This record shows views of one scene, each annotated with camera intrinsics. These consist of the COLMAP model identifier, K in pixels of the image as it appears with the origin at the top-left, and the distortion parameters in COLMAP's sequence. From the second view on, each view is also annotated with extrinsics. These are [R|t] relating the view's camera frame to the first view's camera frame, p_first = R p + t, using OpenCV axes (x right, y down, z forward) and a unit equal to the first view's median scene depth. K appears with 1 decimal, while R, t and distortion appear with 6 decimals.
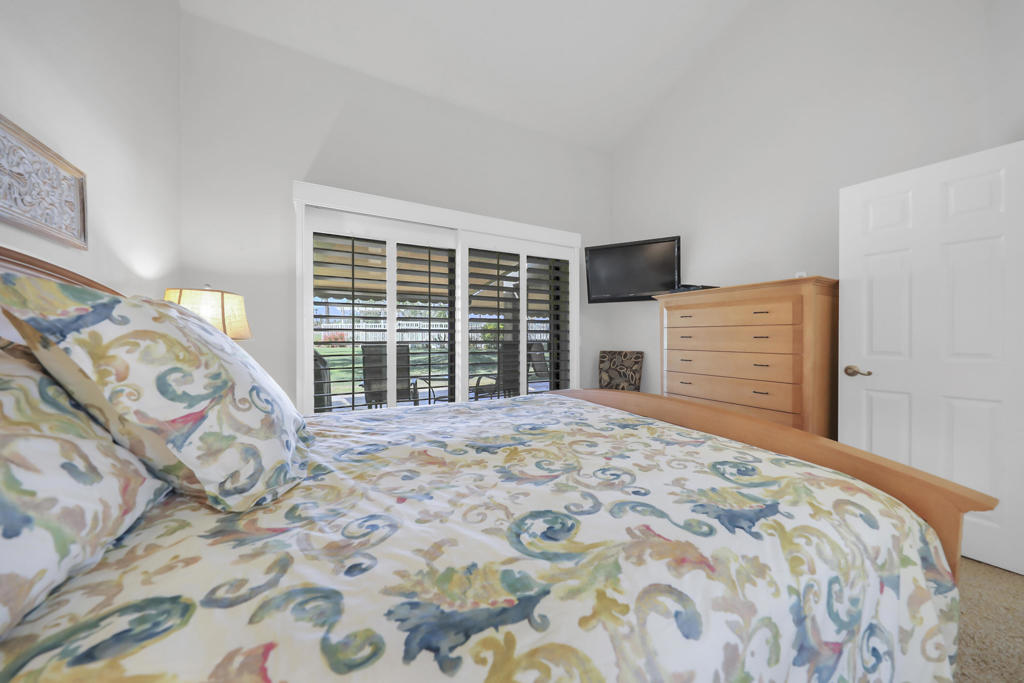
lens RADIAL K [[336.3, 0, 524.9], [0, 336.3, 338.8], [0, 0, 1]] dist [-0.001925, -0.000126]
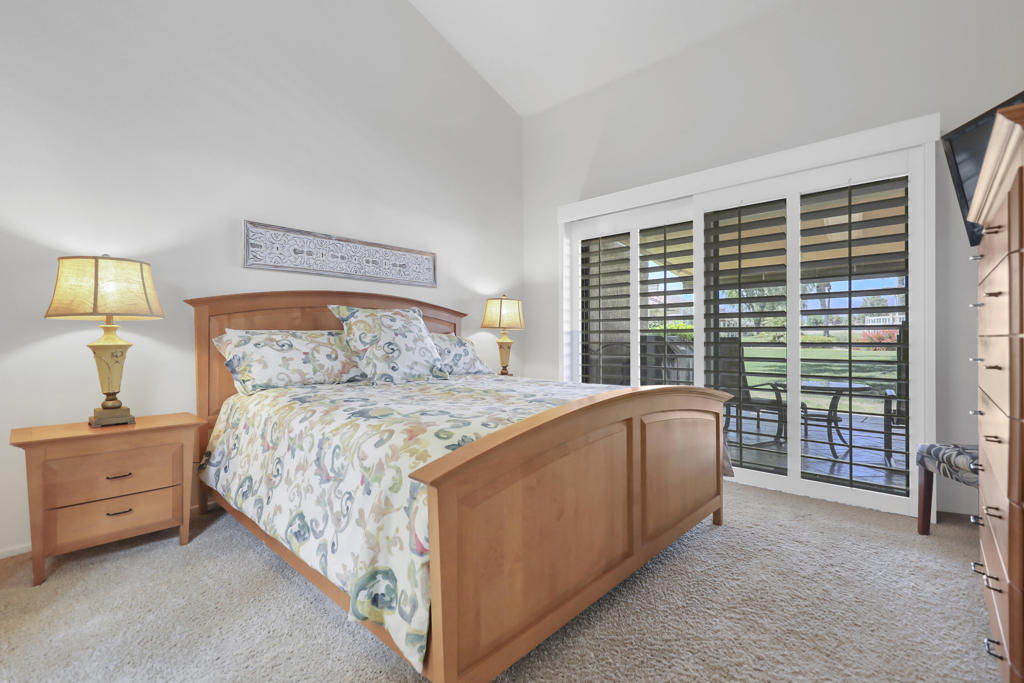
lens RADIAL K [[447.9, 0, 515.3], [0, 447.9, 337.8], [0, 0, 1]] dist [-0.016566, 0.000002]
pose [[0.320972, -0.005577, -0.947072, 1.722833], [-0.003200, 0.999971, -0.006974, 0.088386], [0.947083, 0.005269, 0.320944, 0.569482]]
